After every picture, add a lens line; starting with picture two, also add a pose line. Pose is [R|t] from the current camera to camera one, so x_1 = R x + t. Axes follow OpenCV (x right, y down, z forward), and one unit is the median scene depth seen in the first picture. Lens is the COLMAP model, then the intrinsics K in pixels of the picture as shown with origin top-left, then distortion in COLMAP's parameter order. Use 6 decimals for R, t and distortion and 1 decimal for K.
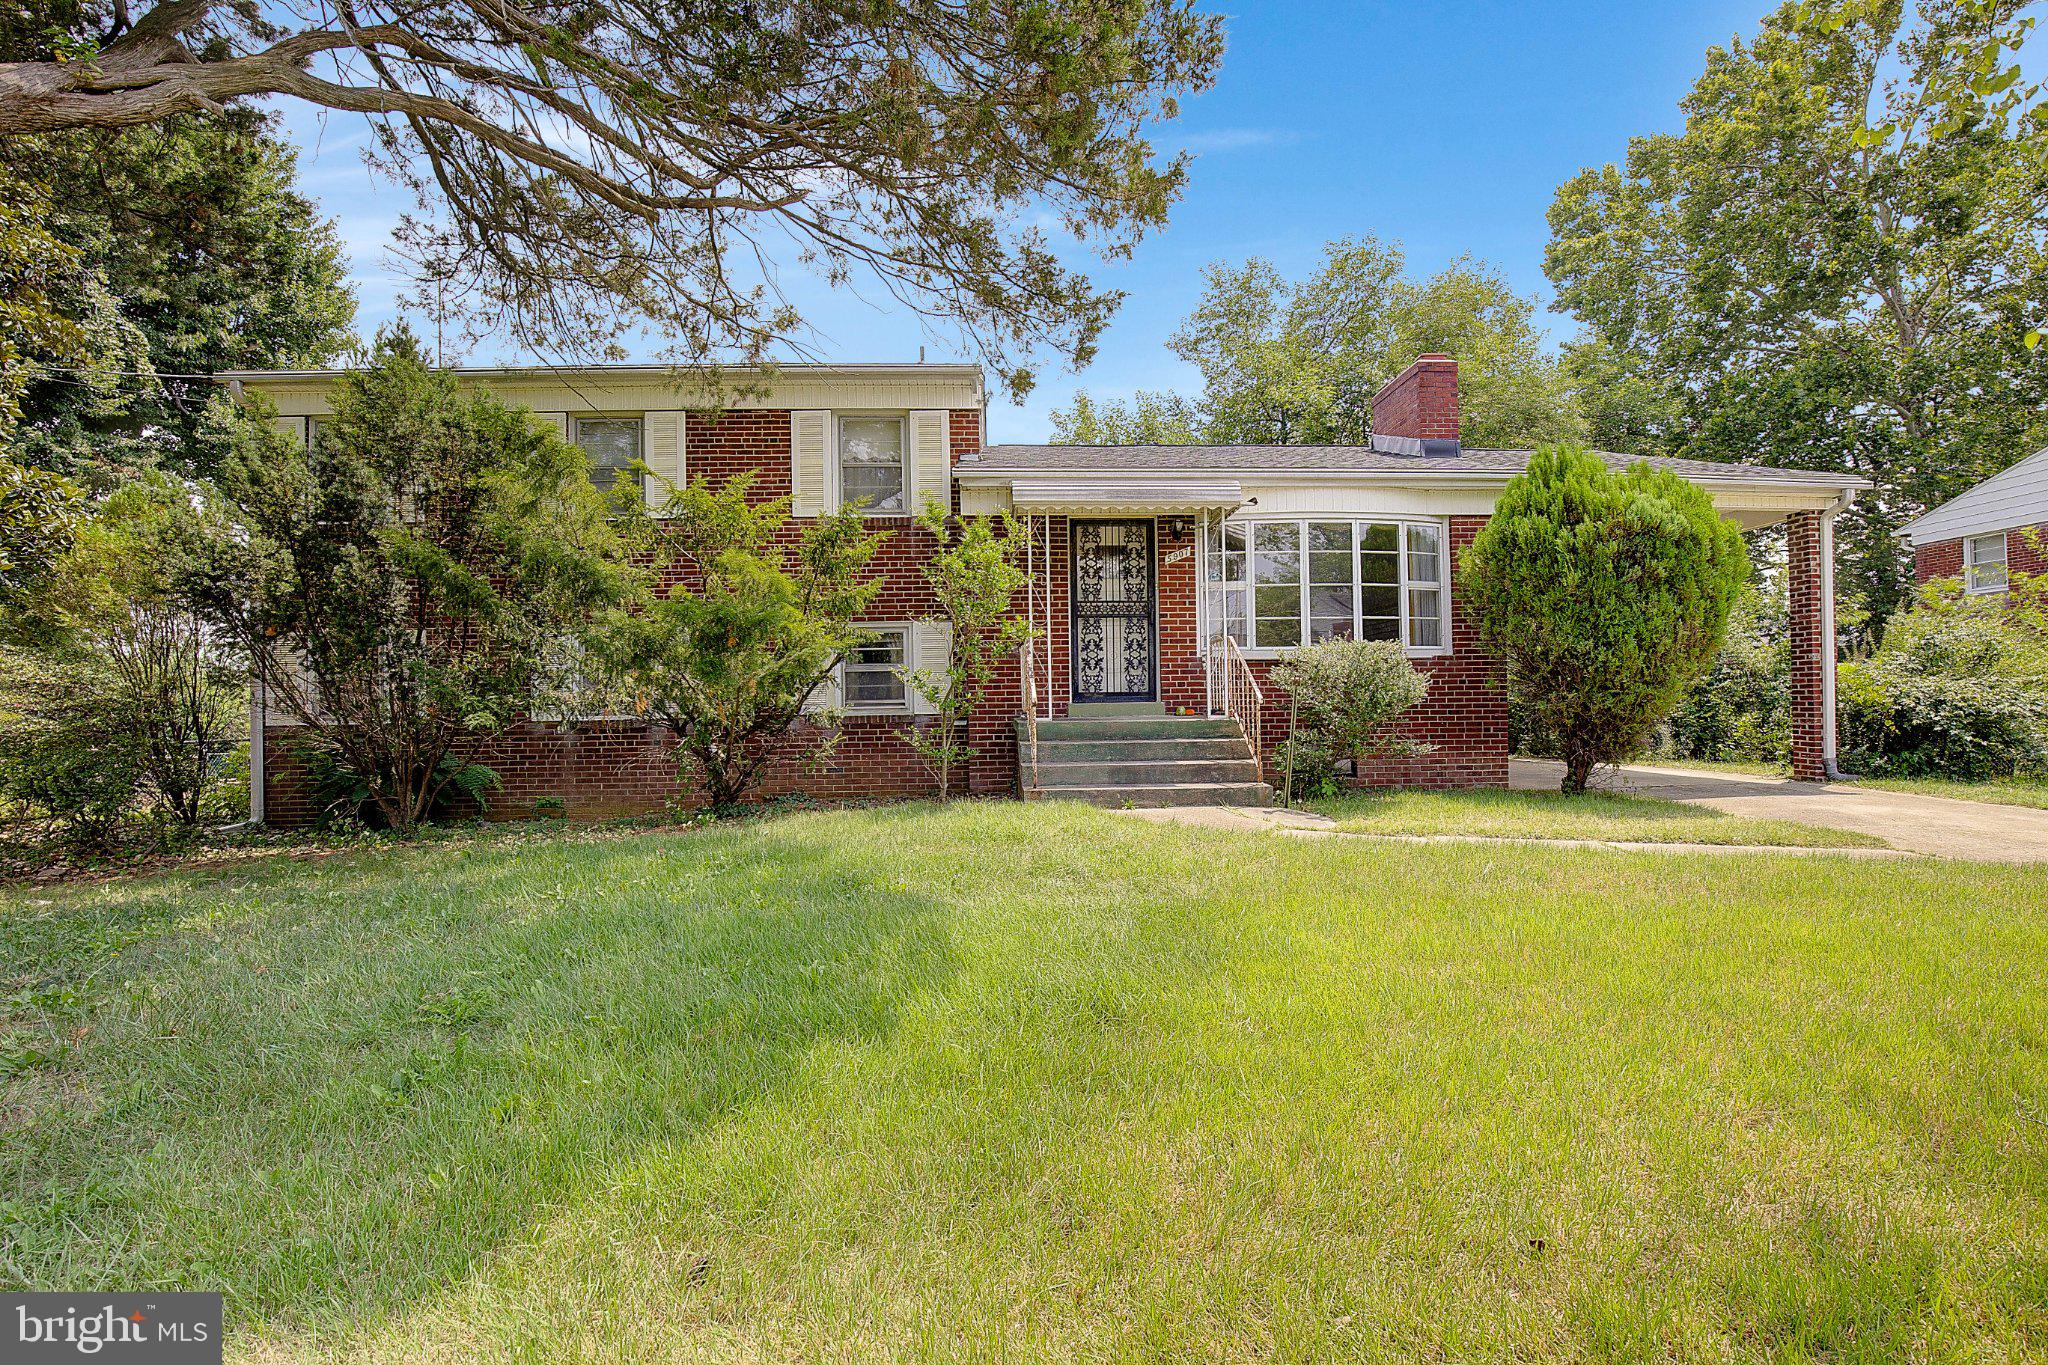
lens RADIAL K [[959.8, 0, 1038.4], [0, 959.8, 654.9], [0, 0, 1]] dist [-0.000440, 0.000637]
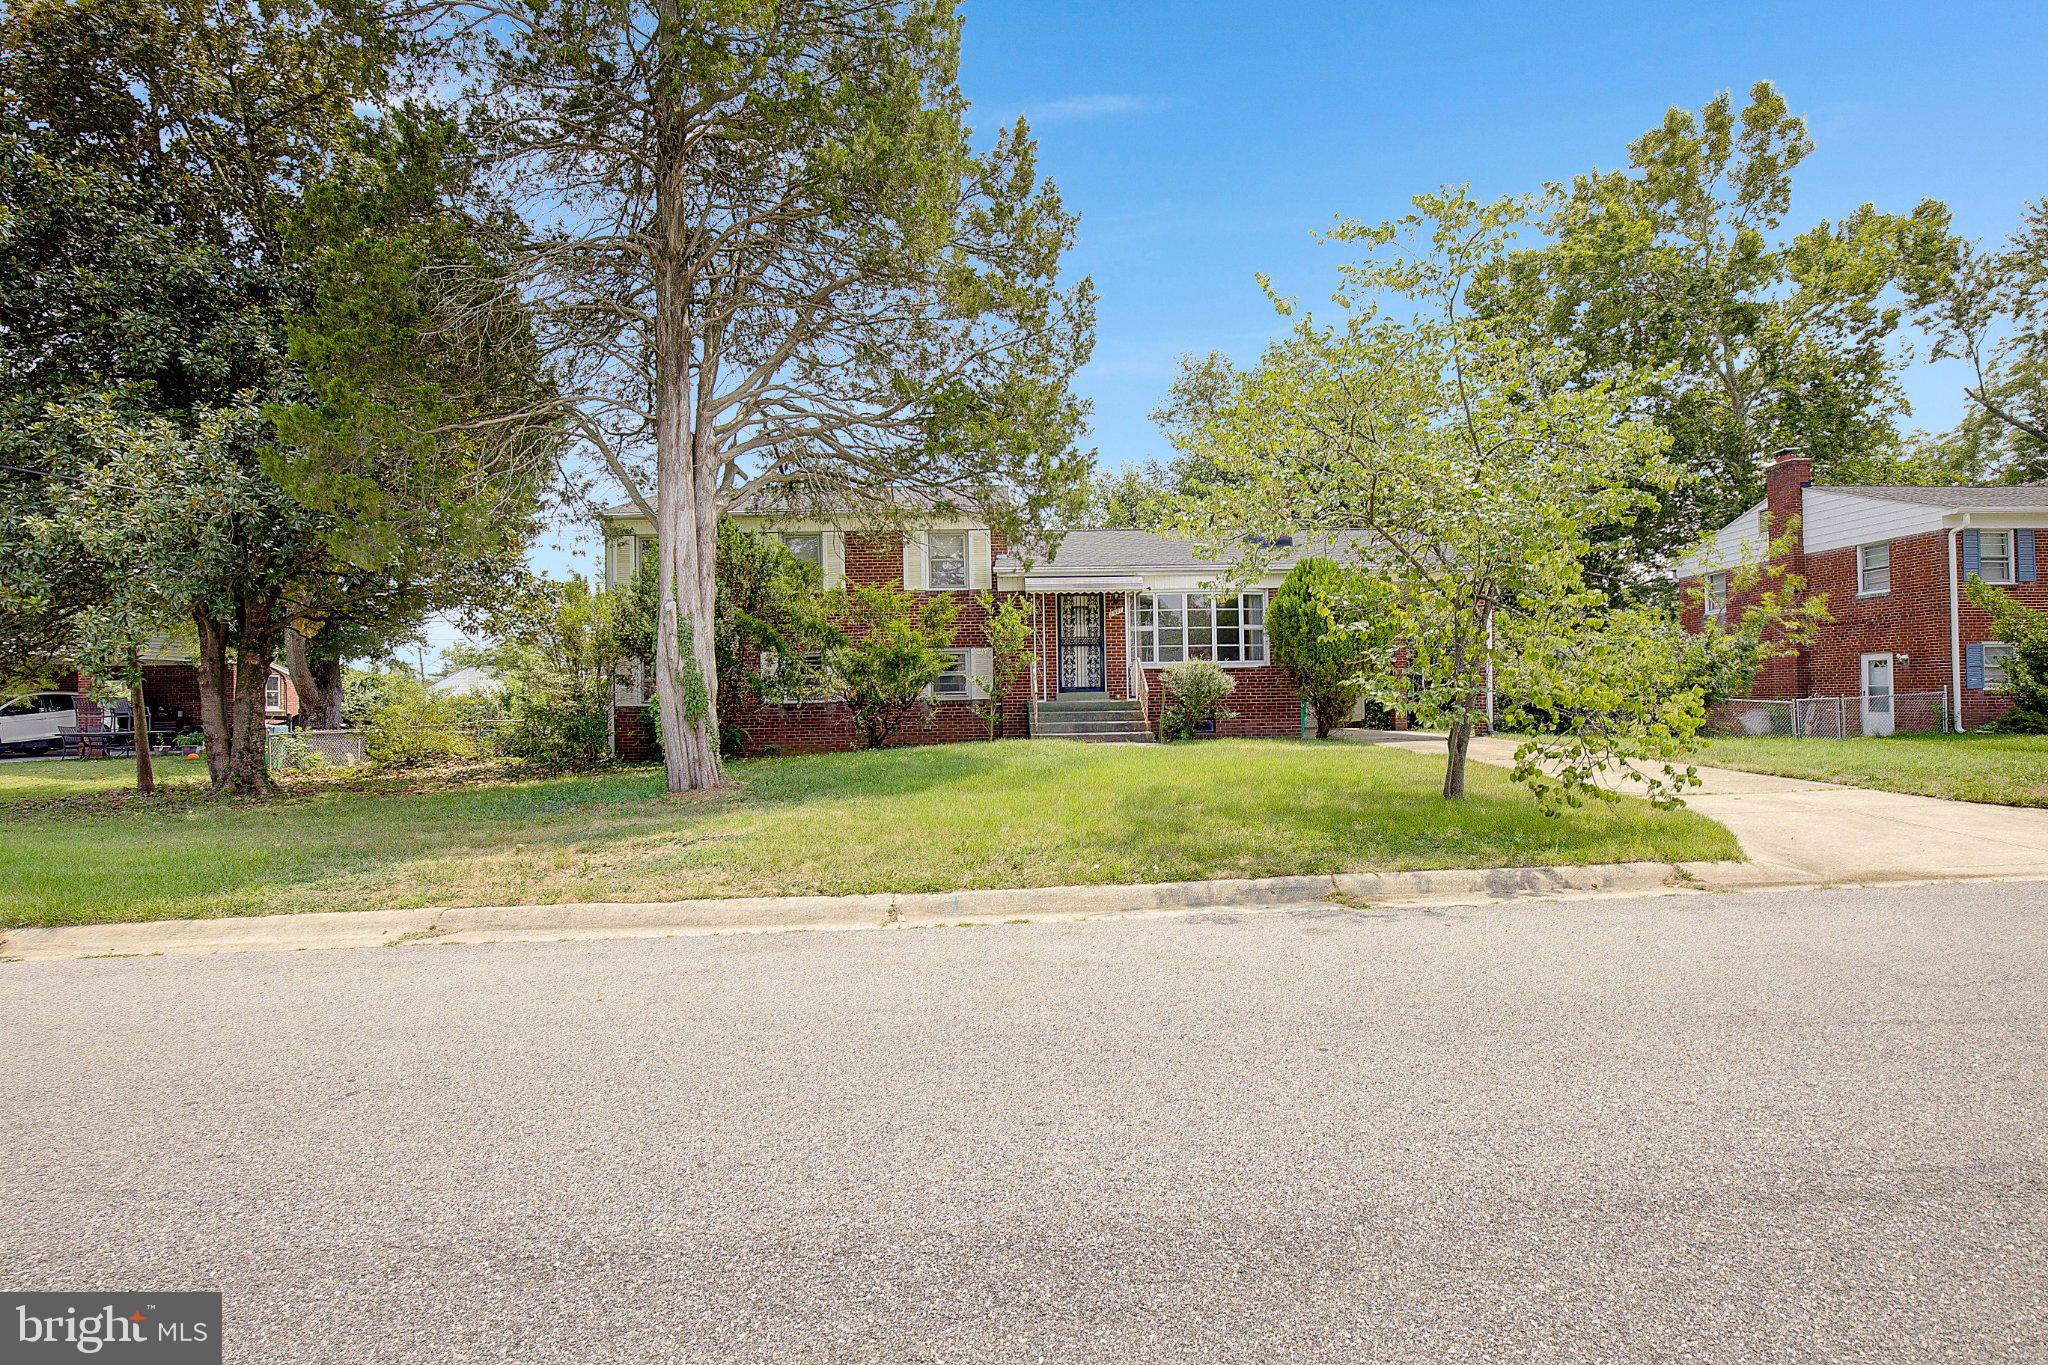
lens RADIAL K [[959.8, 0, 1038.4], [0, 959.8, 654.9], [0, 0, 1]] dist [-0.000440, 0.000637]
pose [[0.999789, -0.005277, -0.019833, 0.034061], [0.005386, 0.999971, 0.005436, -0.033922], [0.019804, -0.005542, 0.999789, -0.861522]]
